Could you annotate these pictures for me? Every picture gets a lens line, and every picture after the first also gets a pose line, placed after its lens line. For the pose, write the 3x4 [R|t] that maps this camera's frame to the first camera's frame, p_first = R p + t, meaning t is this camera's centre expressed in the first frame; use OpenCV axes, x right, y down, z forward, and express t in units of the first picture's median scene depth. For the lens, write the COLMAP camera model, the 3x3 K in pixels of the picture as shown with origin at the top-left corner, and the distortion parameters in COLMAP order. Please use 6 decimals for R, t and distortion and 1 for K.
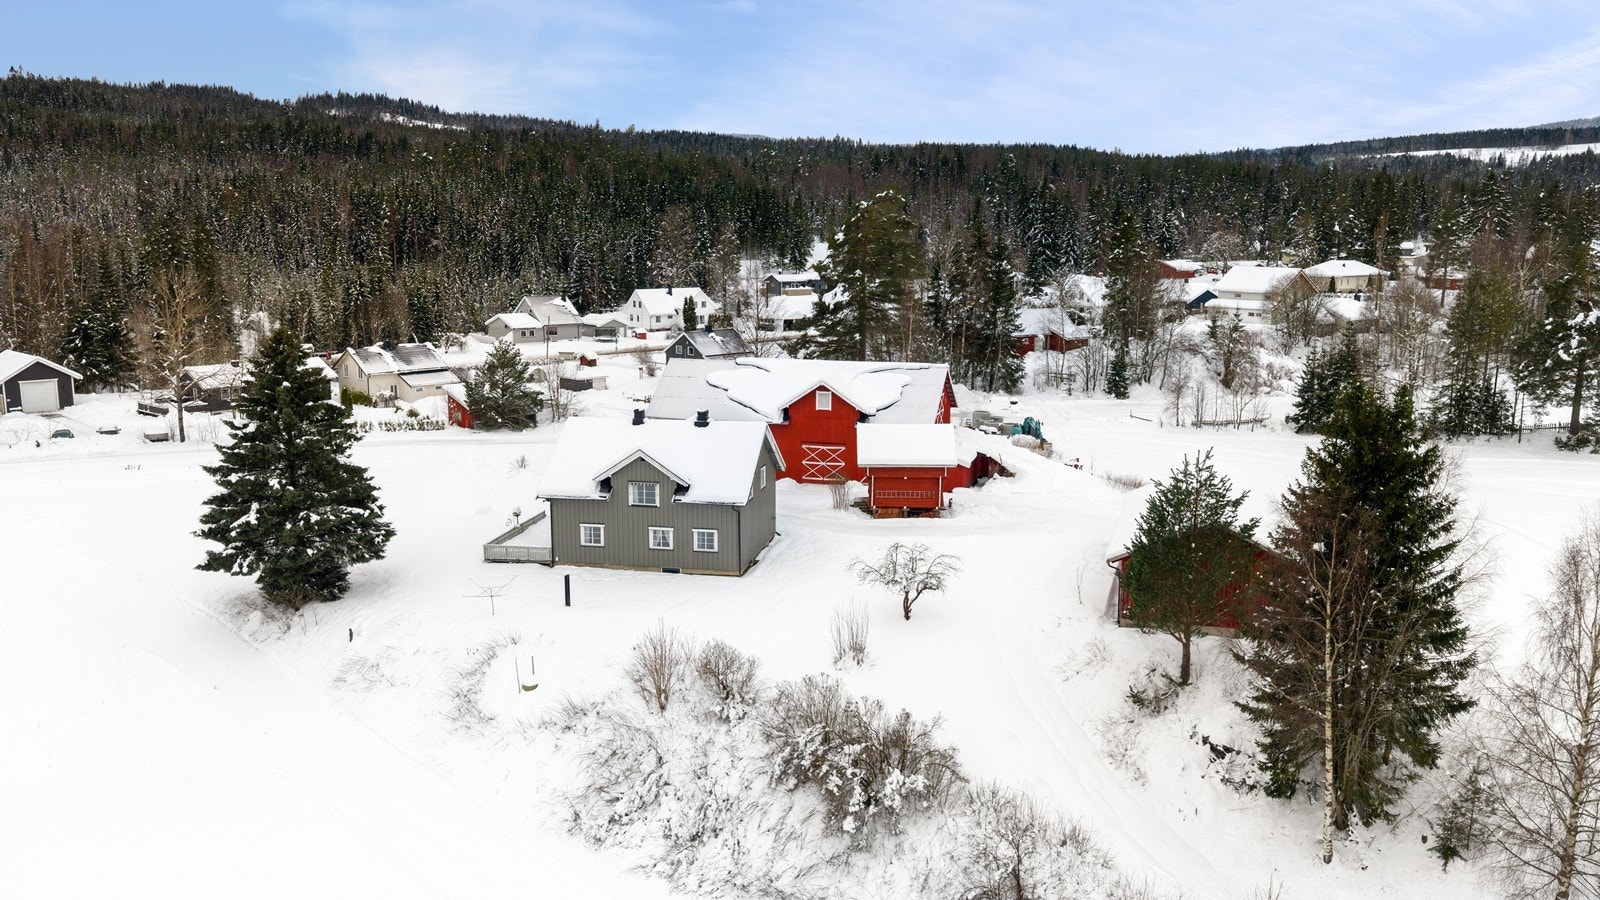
lens RADIAL K [[1310.6, 0, 791.4], [0, 1310.6, 446.4], [0, 0, 1]] dist [0.020080, -0.050368]
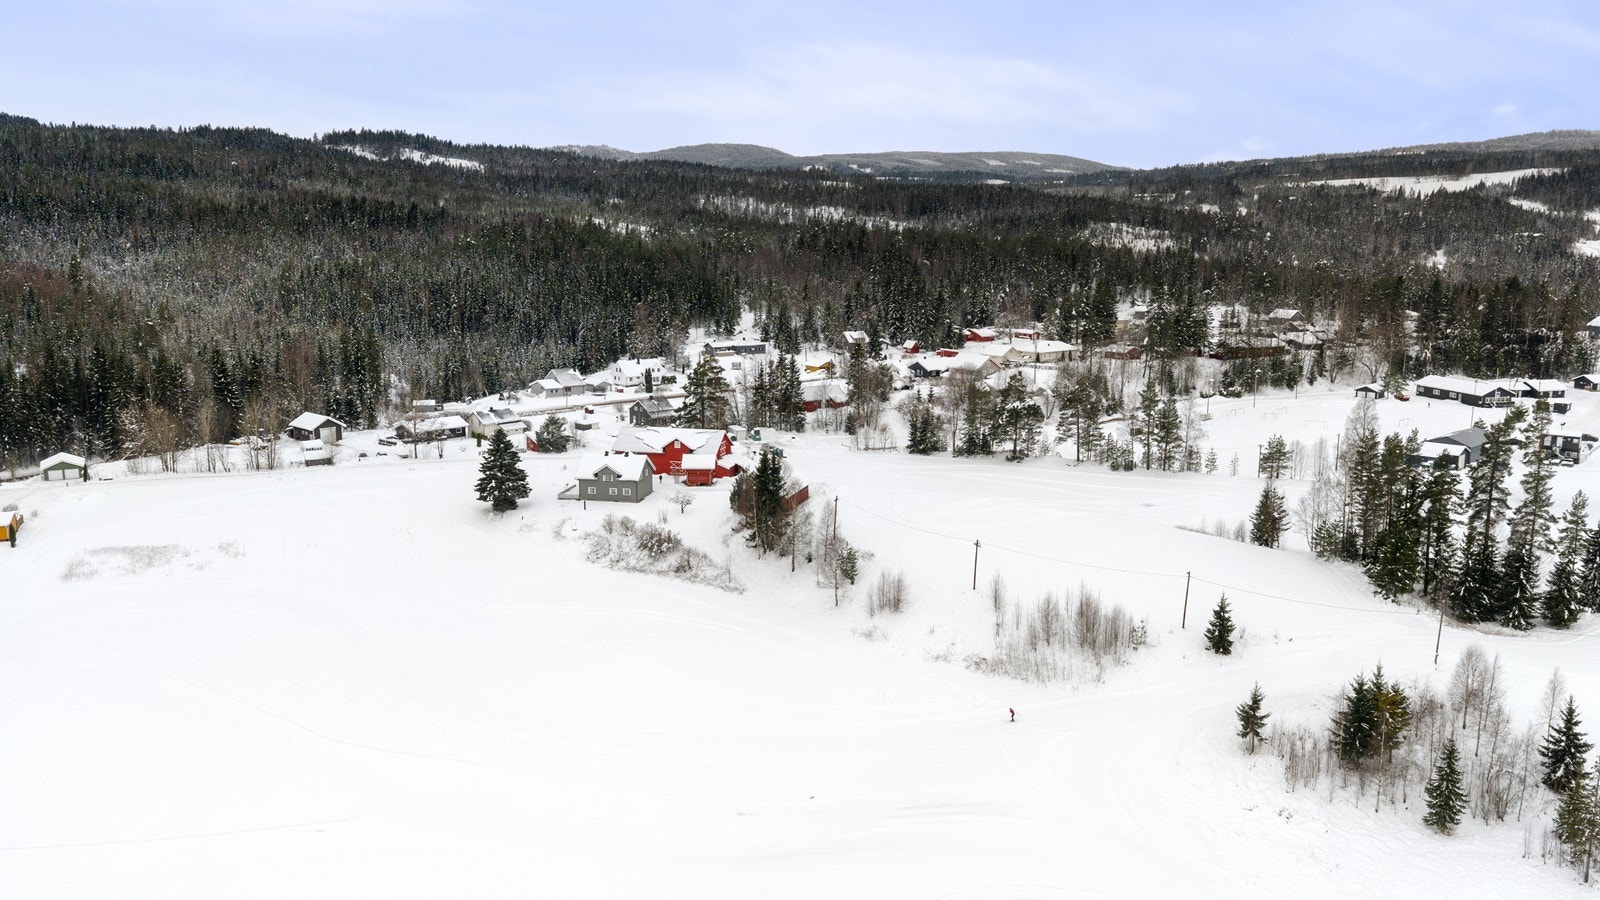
lens RADIAL K [[1310.6, 0, 791.4], [0, 1310.6, 446.4], [0, 0, 1]] dist [0.020080, -0.050368]
pose [[0.999999, -0.000884, 0.001259, 0.181361], [0.000883, 0.999999, 0.000740, -0.023366], [-0.001260, -0.000739, 0.999999, -1.206073]]
